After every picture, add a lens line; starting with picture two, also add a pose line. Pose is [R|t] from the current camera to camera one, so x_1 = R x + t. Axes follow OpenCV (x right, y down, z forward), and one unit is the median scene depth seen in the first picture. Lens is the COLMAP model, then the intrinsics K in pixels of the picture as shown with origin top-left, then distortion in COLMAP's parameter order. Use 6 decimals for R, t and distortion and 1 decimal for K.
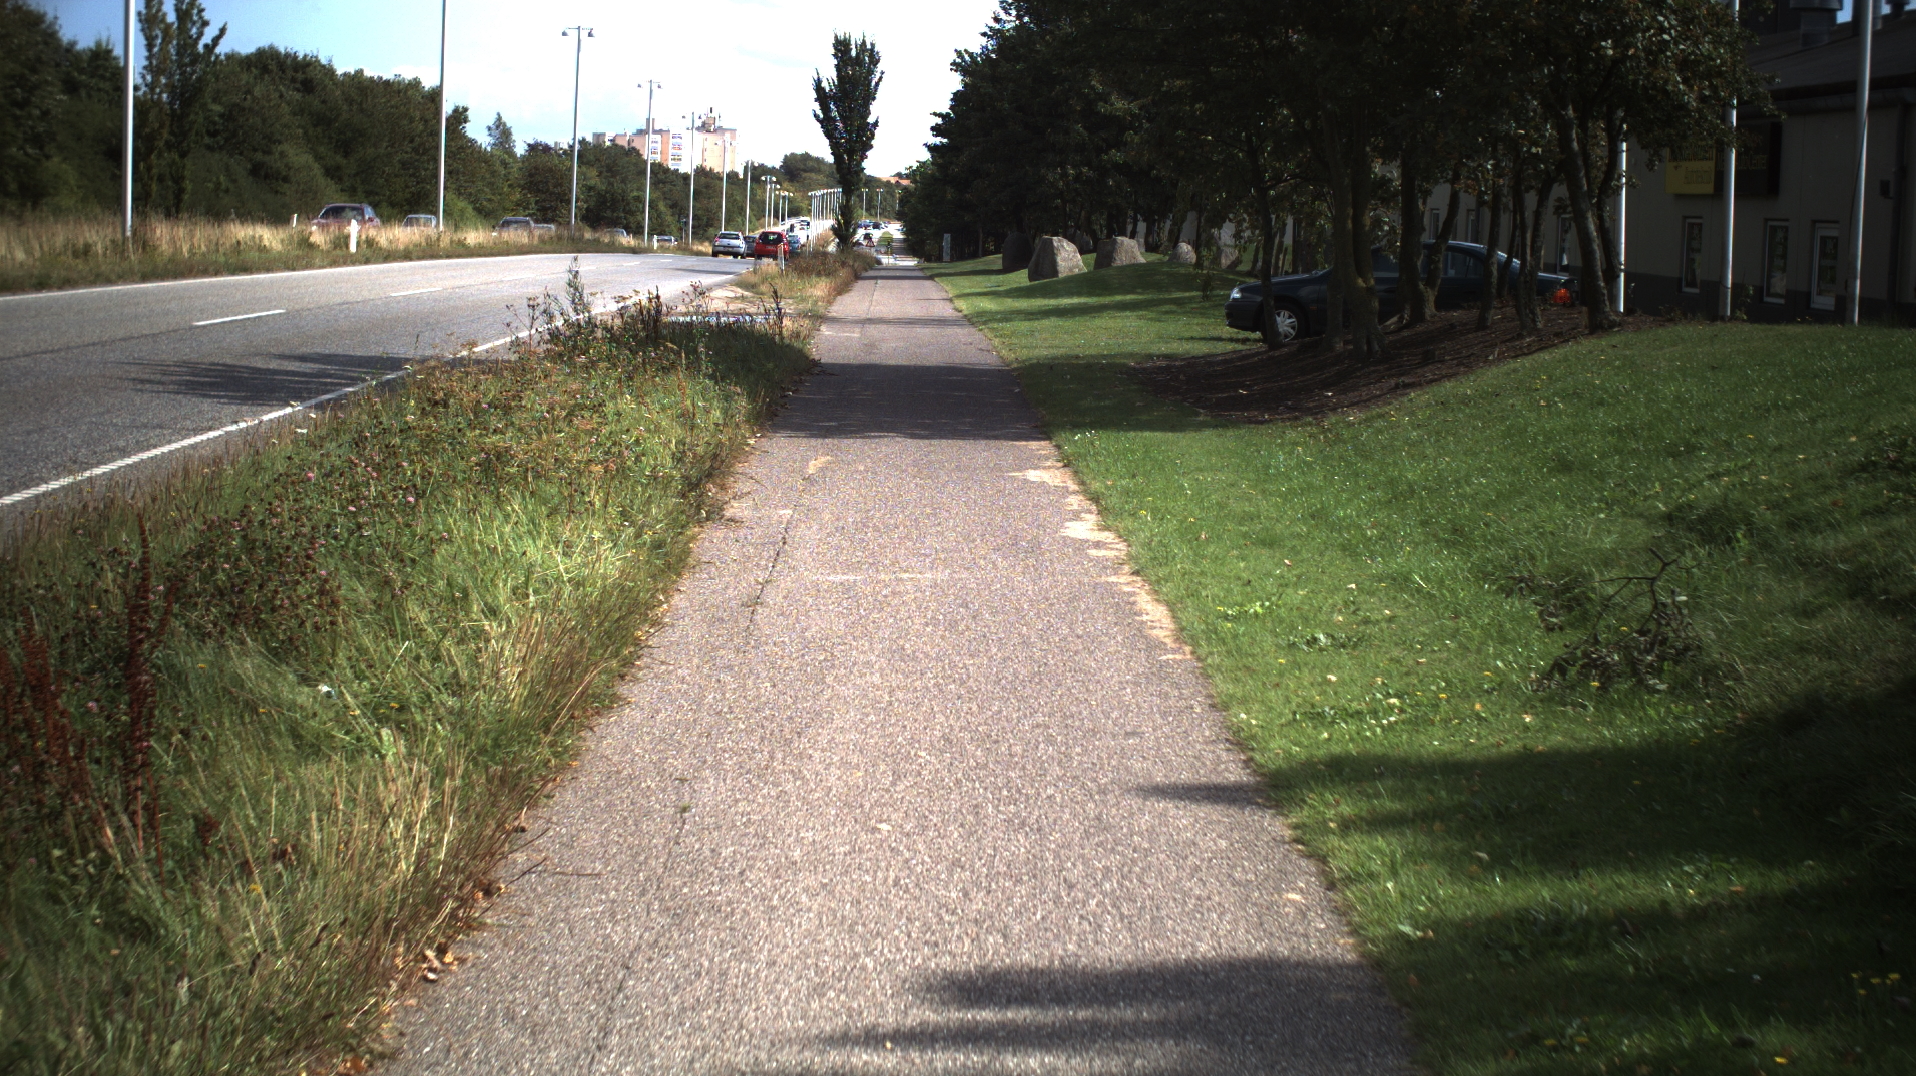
lens RADIAL K [[3619.0, 0, 949.7], [0, 3619.0, 542.9], [0, 0, 1]] dist [-0.243167, 0.000000]
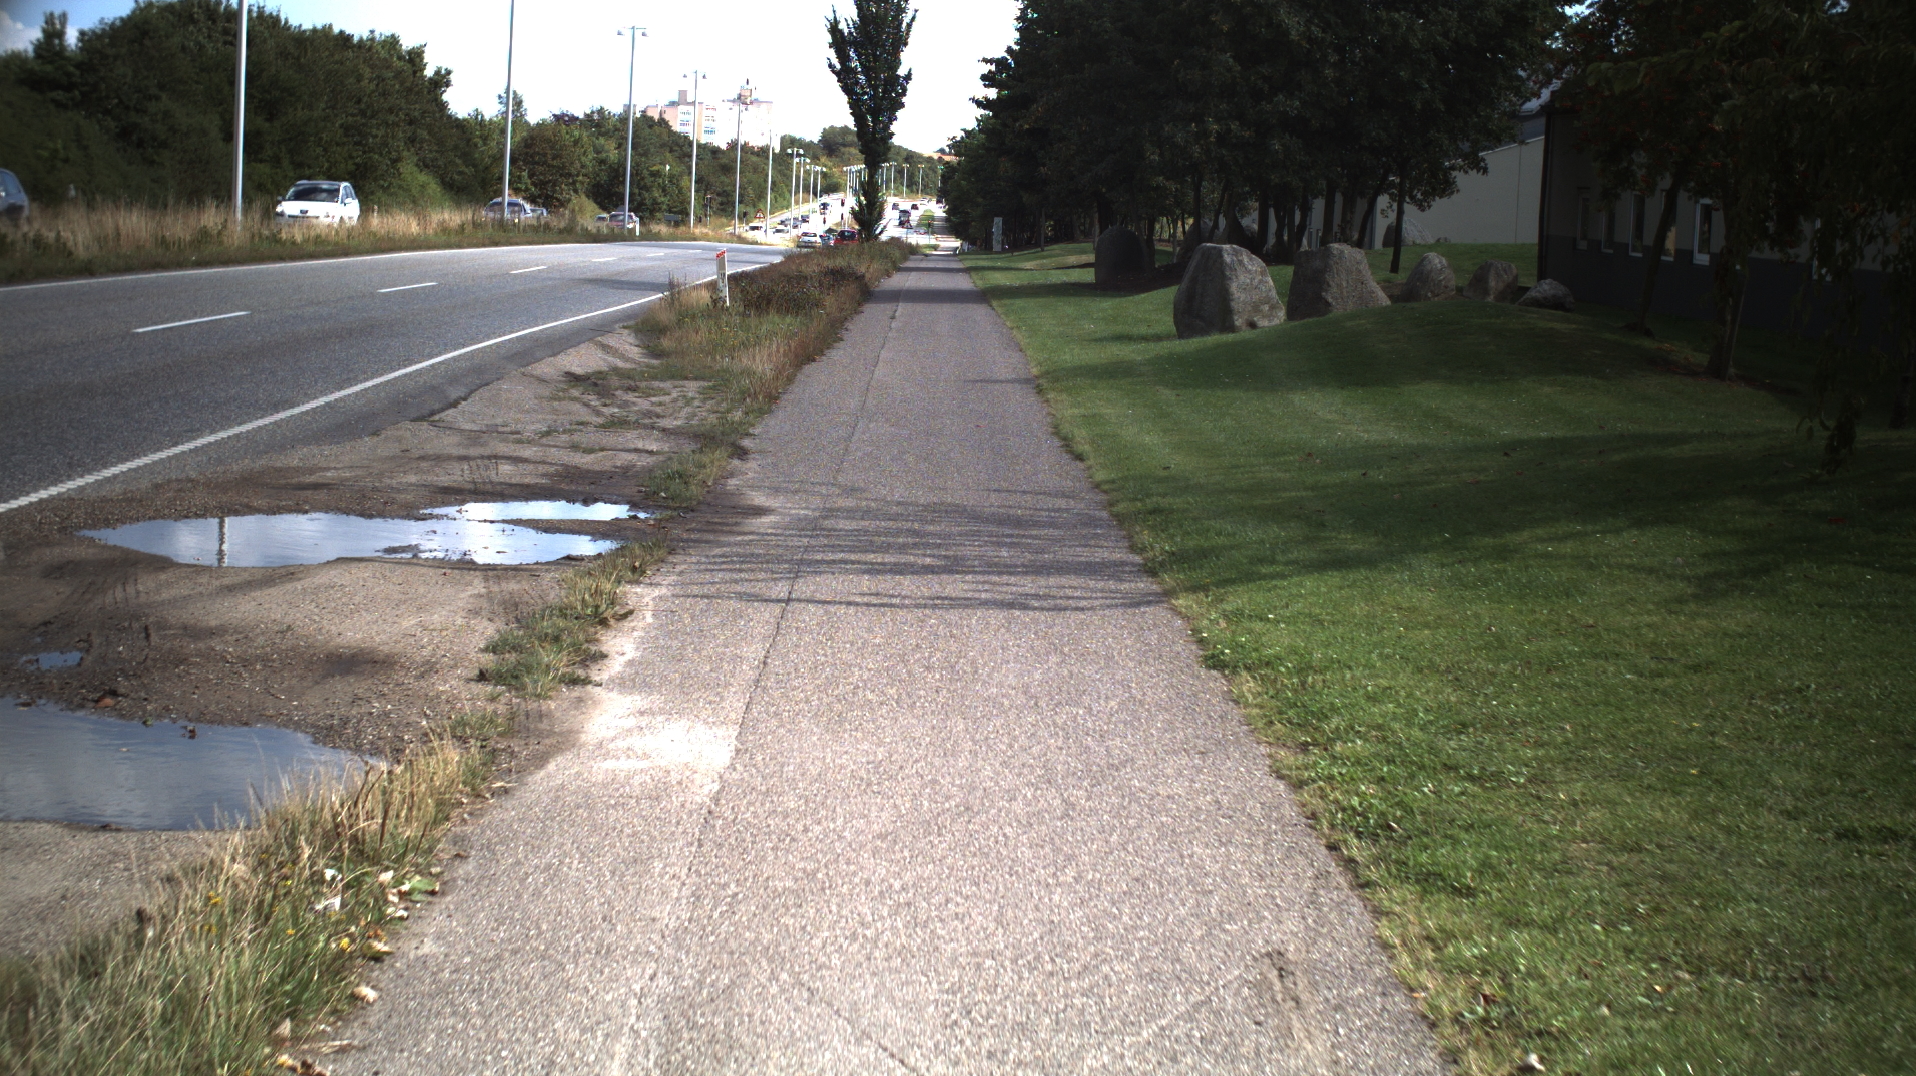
lens RADIAL K [[3619.0, 0, 957.8], [0, 3619.0, 527.6], [0, 0, 1]] dist [-0.243167, 0.000000]
pose [[0.999944, 0.005557, -0.009029, -0.002466], [-0.005536, 0.999982, 0.002350, -0.021706], [0.009042, -0.002300, 0.999956, 0.230481]]
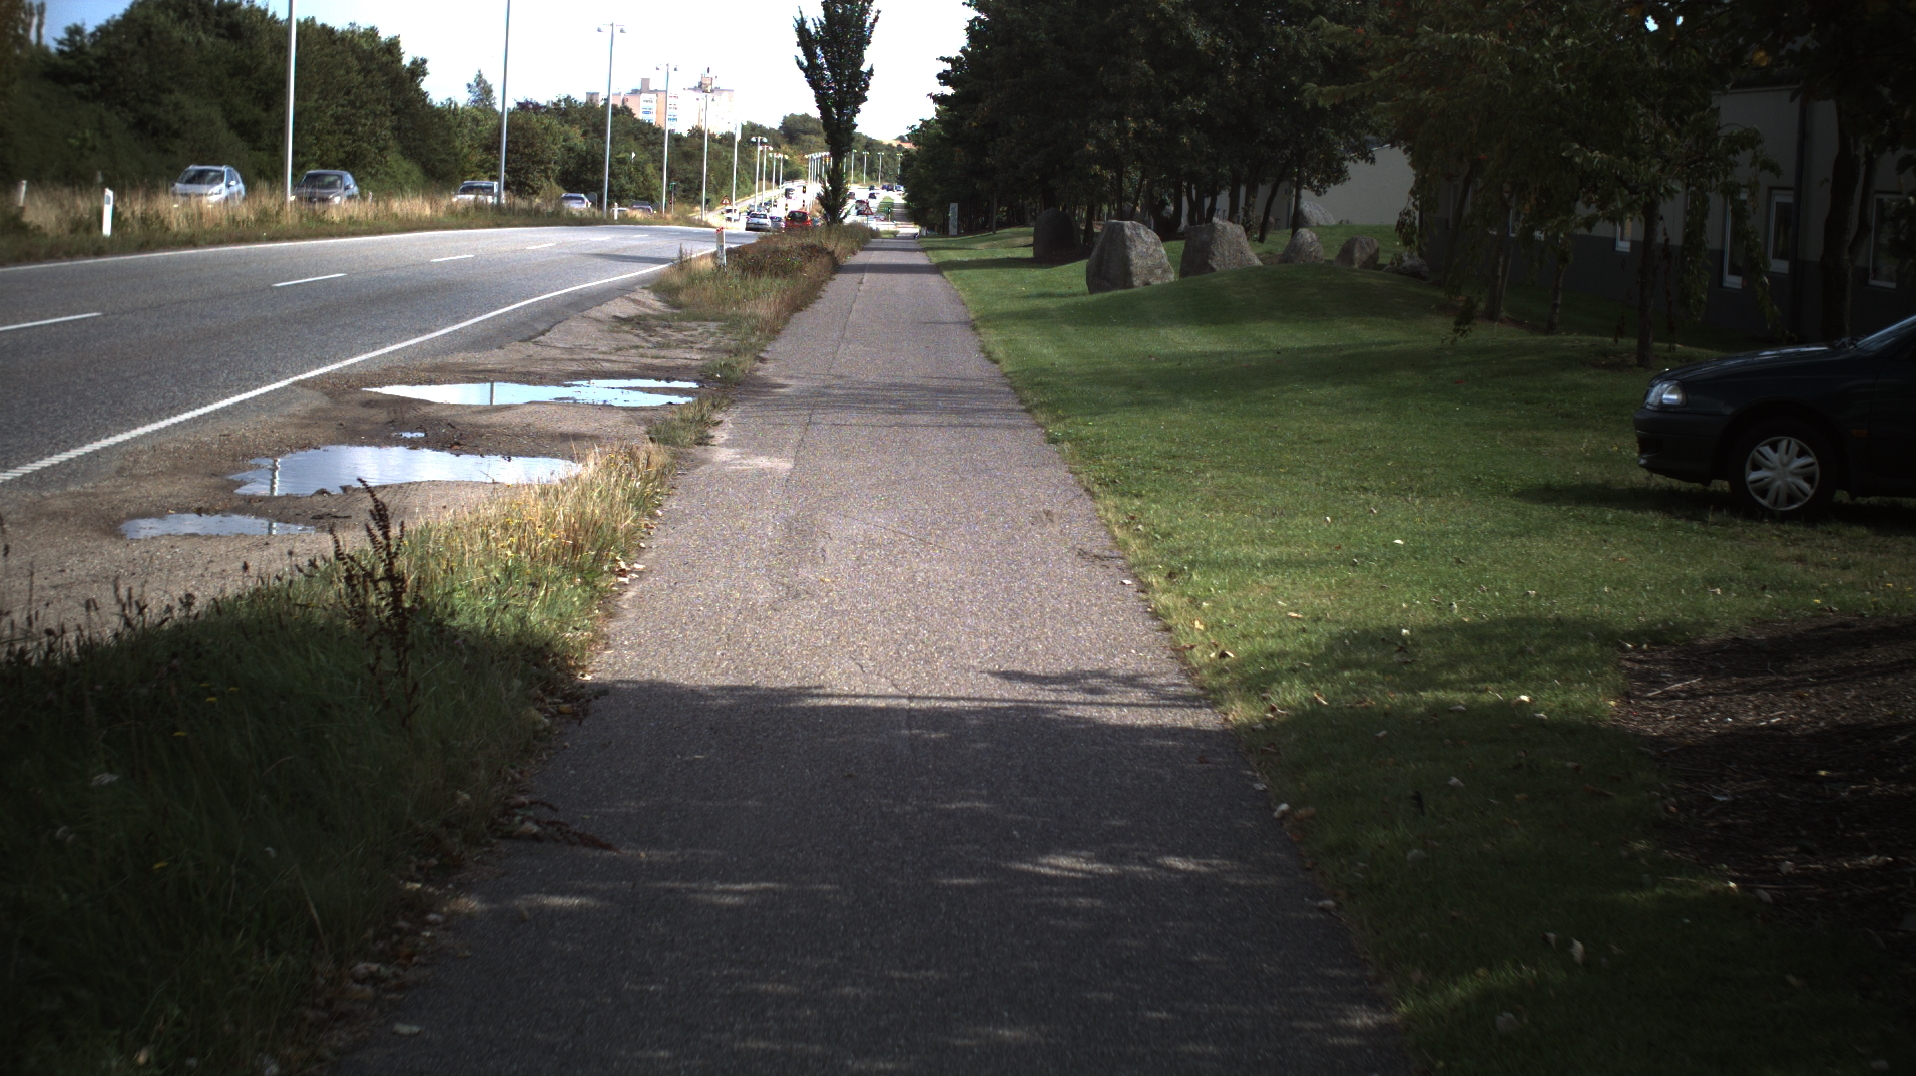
lens RADIAL K [[3619.0, 0, 957.9], [0, 3619.0, 535.0], [0, 0, 1]] dist [-0.243167, 0.000000]
pose [[0.999976, 0.006480, 0.002335, -0.001525], [-0.006498, 0.999949, 0.007794, -0.015688], [-0.002285, -0.007809, 0.999967, 0.164768]]
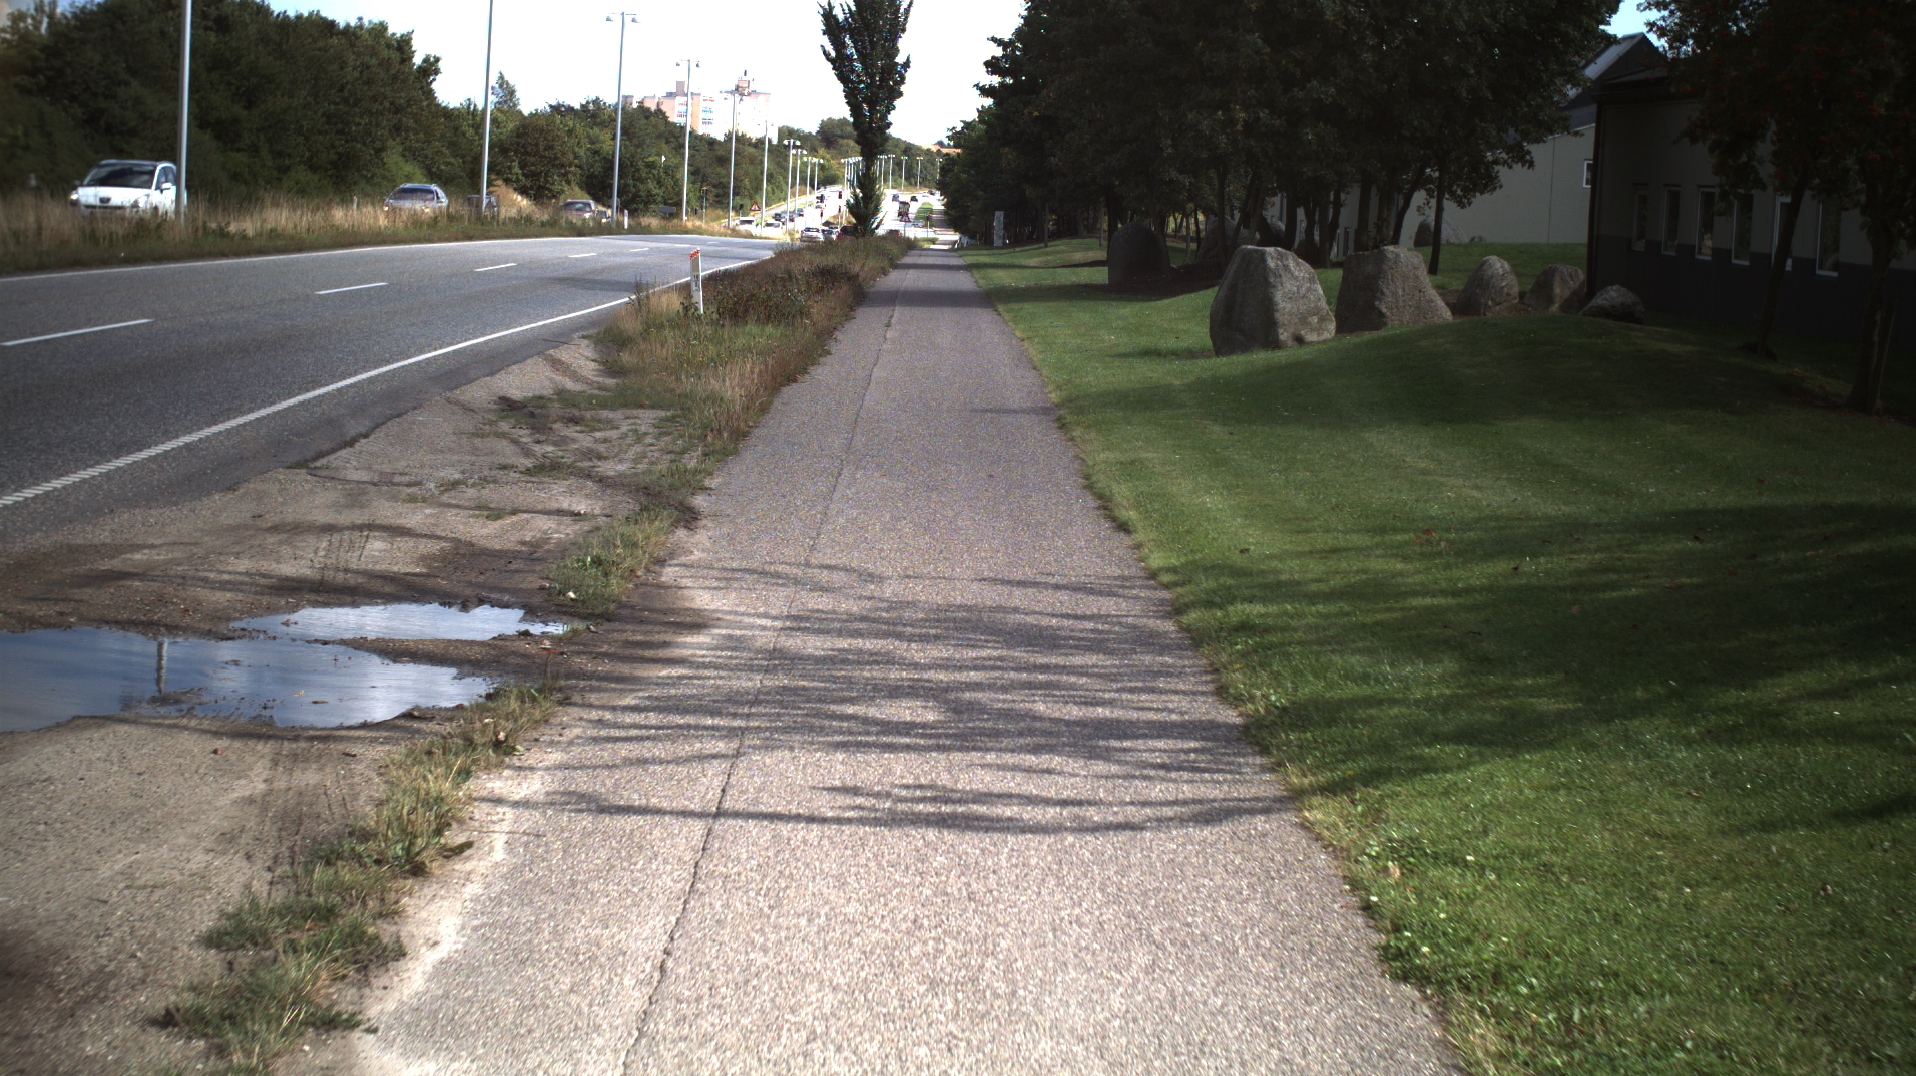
lens RADIAL K [[3619.0, 0, 955.3], [0, 3619.0, 533.9], [0, 0, 1]] dist [-0.243167, 0.000000]
pose [[0.999910, 0.010112, -0.008791, -0.003195], [-0.010059, 0.999931, 0.006101, -0.024724], [0.008852, -0.006012, 0.999943, 0.263297]]
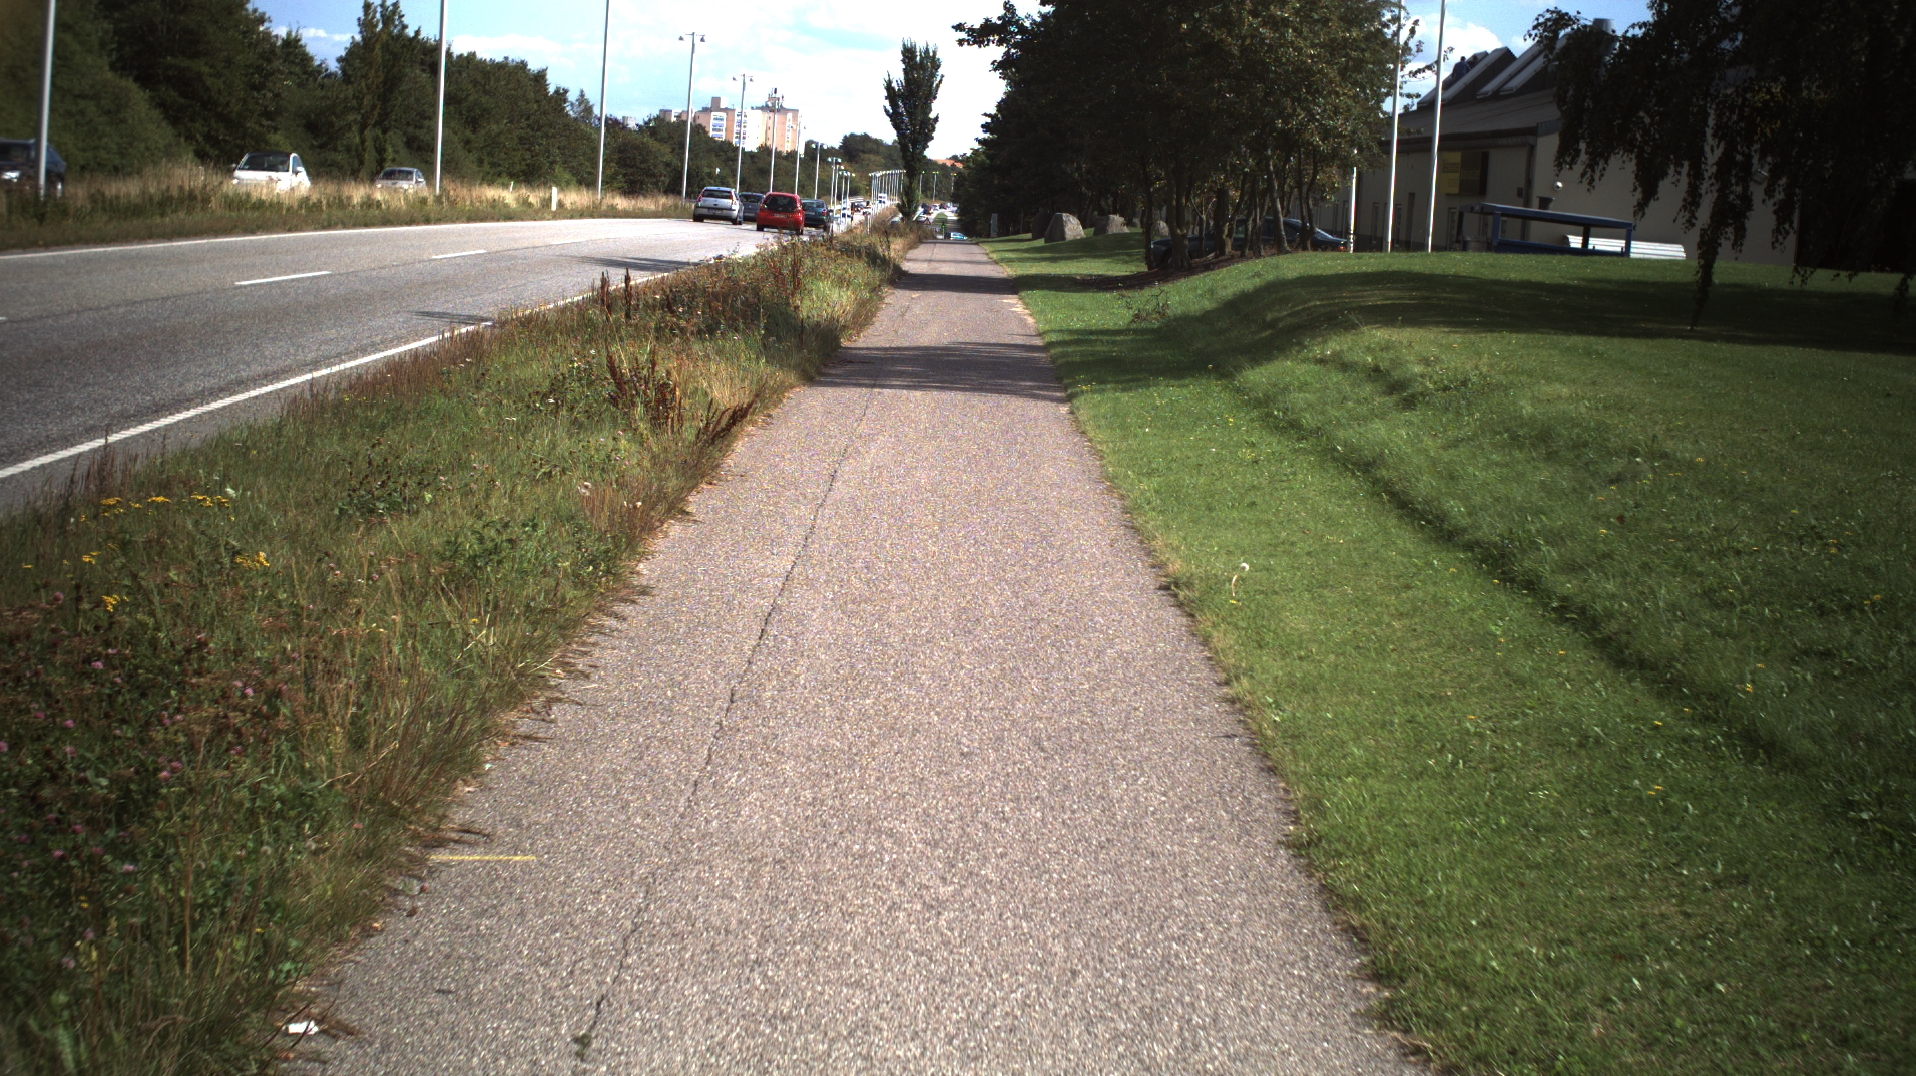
lens RADIAL K [[3619.0, 0, 963.9], [0, 3619.0, 543.6], [0, 0, 1]] dist [-0.243167, 0.000000]
pose [[0.999561, 0.028379, -0.008489, 0.002838], [-0.028338, 0.999586, 0.004900, 0.018494], [0.008624, -0.004657, 0.999952, -0.197601]]
